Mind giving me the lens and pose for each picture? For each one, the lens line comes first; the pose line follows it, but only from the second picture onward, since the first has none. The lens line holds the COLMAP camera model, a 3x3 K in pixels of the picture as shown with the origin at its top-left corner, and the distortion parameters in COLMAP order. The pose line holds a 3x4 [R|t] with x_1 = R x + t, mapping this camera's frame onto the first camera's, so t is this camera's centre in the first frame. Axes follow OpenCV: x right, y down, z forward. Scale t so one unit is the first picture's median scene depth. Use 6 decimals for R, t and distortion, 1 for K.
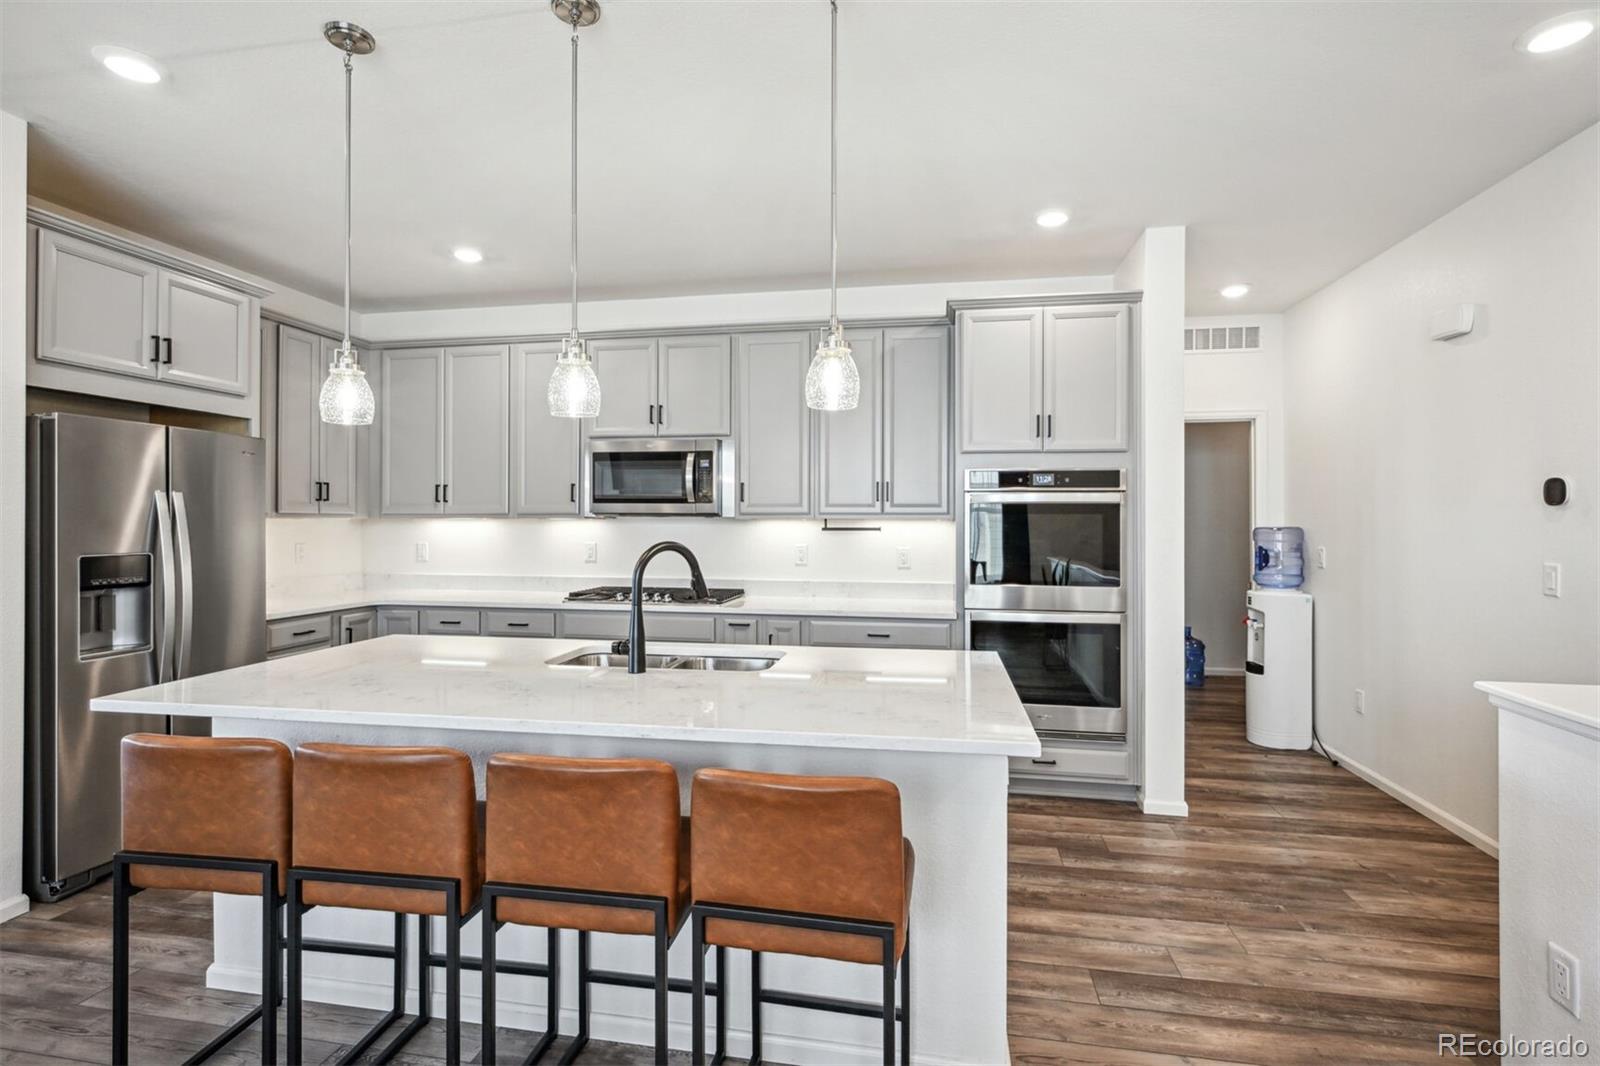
lens RADIAL K [[752.5, 0, 800.0], [0, 752.5, 524.6], [0, 0, 1]] dist [-0.002493, 0.000097]
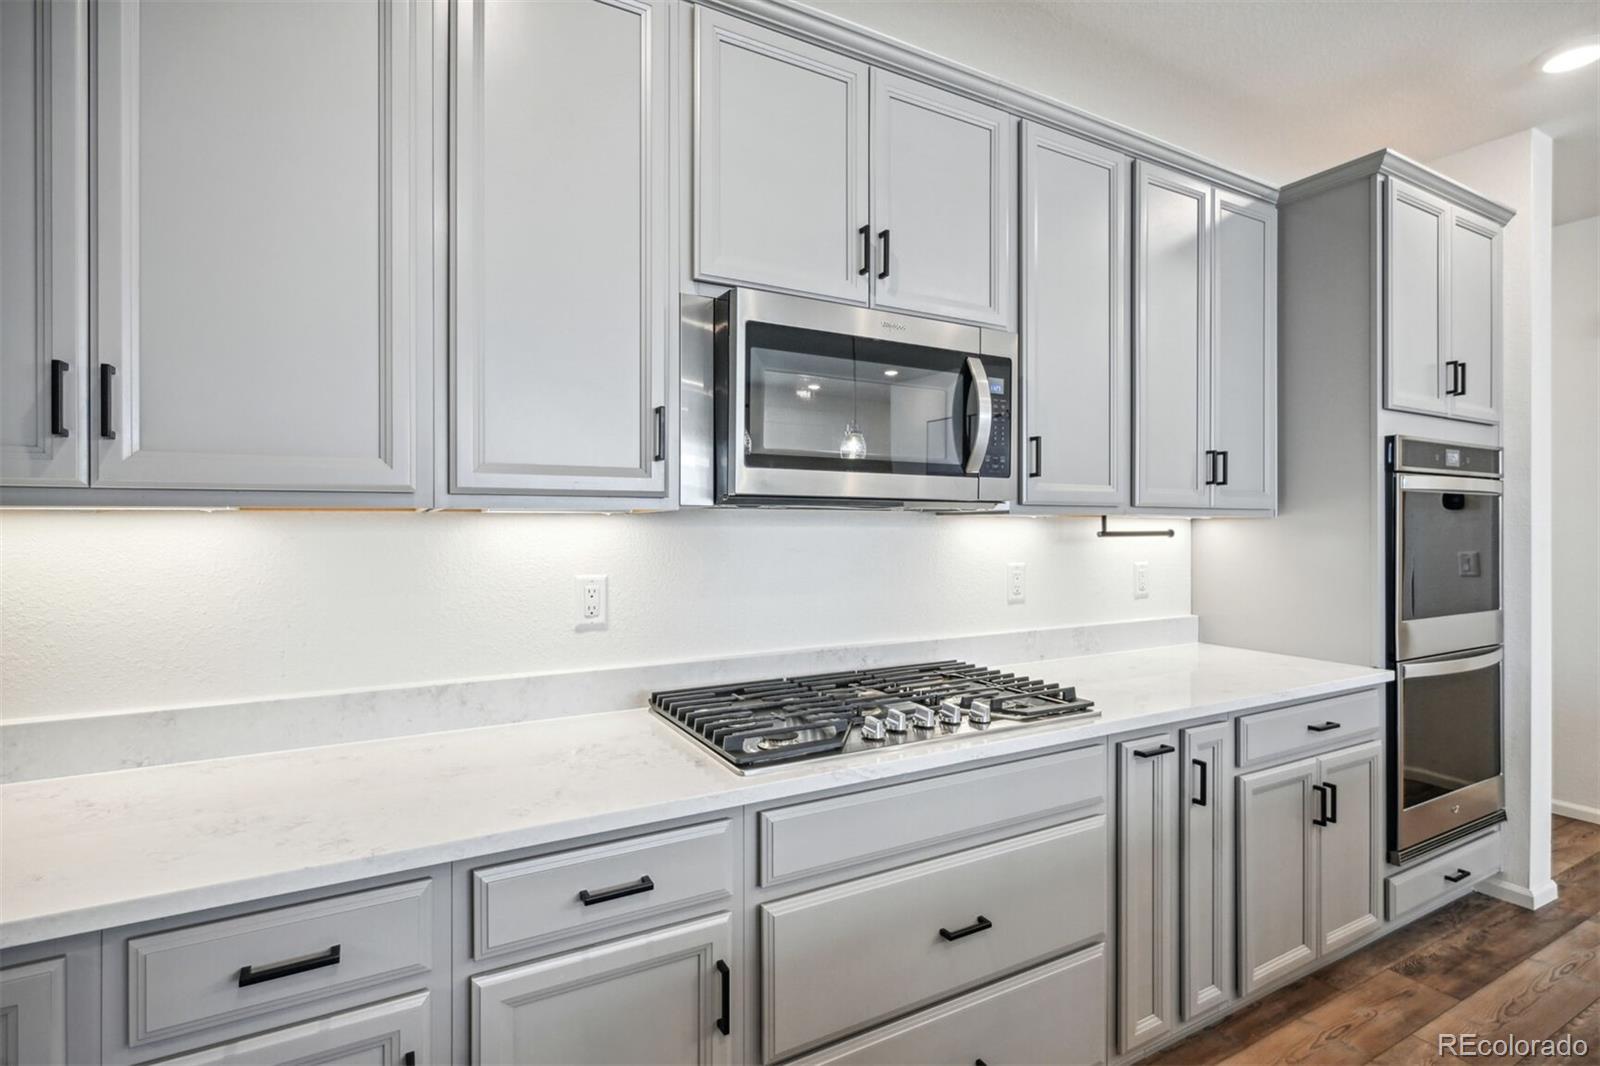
lens RADIAL K [[752.5, 0, 797.5], [0, 752.5, 532.7], [0, 0, 1]] dist [-0.002493, 0.000097]
pose [[0.784199, -0.009667, 0.620433, -0.484937], [0.001474, 0.999905, 0.013716, -0.002872], [-0.620507, -0.009842, 0.784139, 0.733518]]
